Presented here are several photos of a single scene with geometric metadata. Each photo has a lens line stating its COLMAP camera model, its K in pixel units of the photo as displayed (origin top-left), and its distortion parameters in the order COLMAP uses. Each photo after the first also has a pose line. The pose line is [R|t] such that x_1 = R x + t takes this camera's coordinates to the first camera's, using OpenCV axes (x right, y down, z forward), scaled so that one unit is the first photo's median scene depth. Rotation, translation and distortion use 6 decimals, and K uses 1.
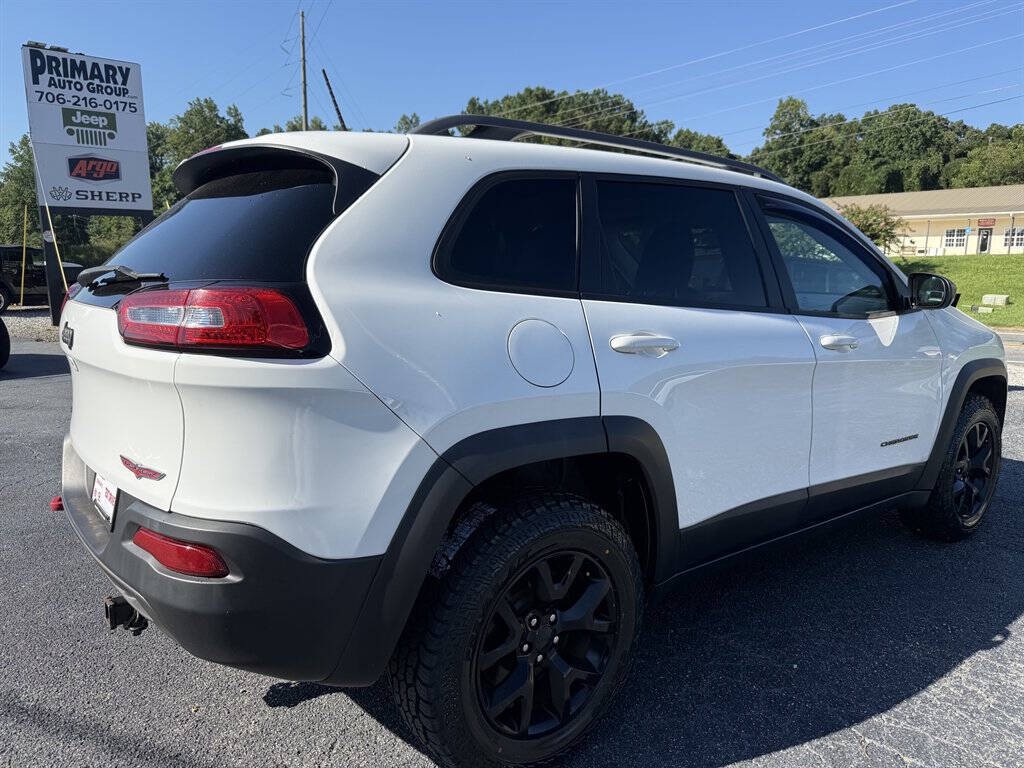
lens RADIAL K [[731.2, 0, 516.3], [0, 731.2, 381.4], [0, 0, 1]] dist [-0.008425, -0.007016]
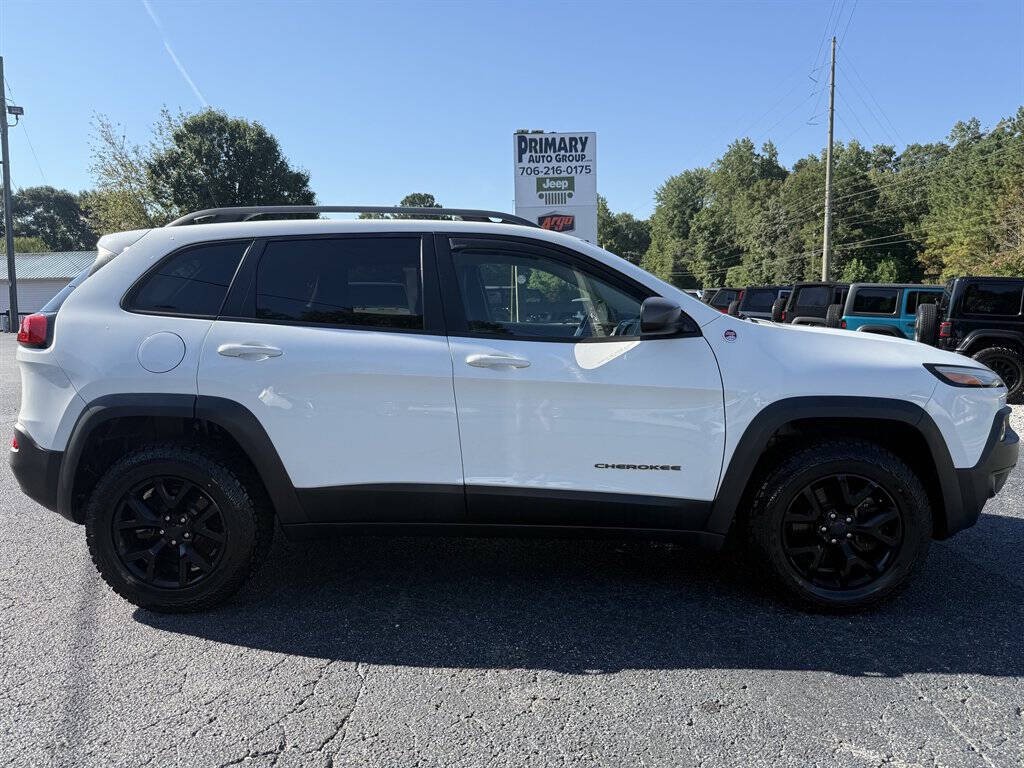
lens RADIAL K [[713.5, 0, 514.4], [0, 713.5, 387.1], [0, 0, 1]] dist [0.086062, -0.125024]
pose [[0.759818, 0.057542, -0.647584, 0.183843], [-0.077547, 0.996986, -0.002398, -0.002064], [0.645494, 0.052040, 0.761990, 0.027299]]
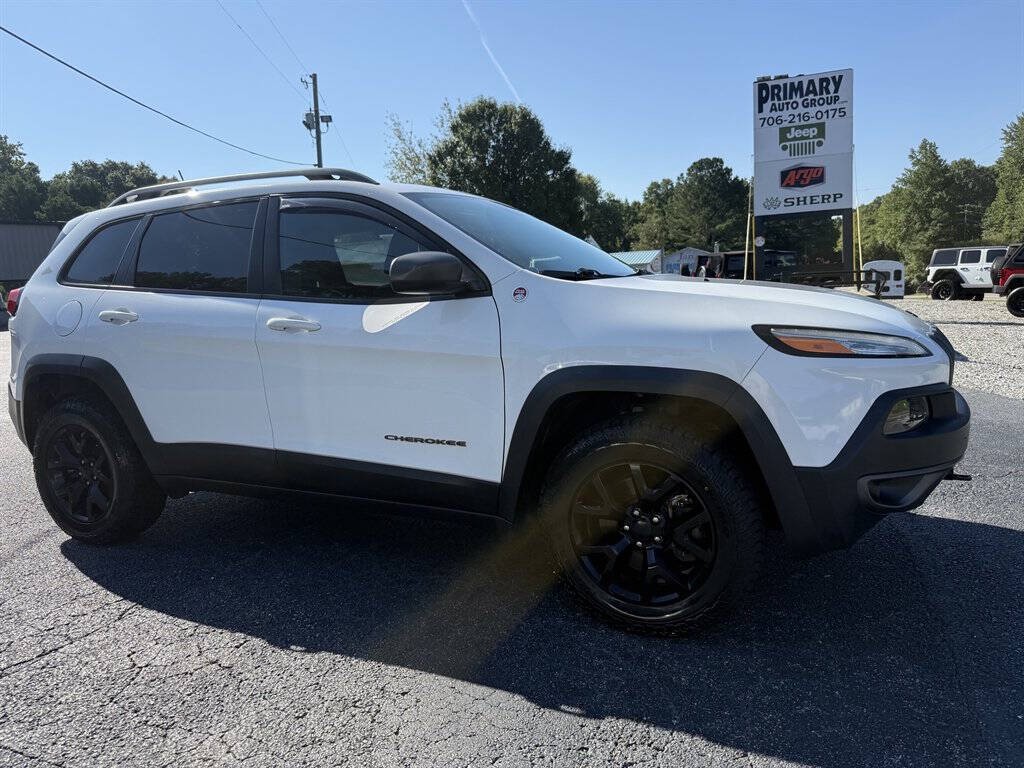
lens RADIAL K [[731.2, 0, 516.3], [0, 731.2, 381.4], [0, 0, 1]] dist [-0.008425, -0.007016]
pose [[0.447636, 0.090494, -0.889625, 0.245137], [-0.085784, 0.994624, 0.058011, -0.009319], [0.890092, 0.050348, 0.452992, 0.125720]]
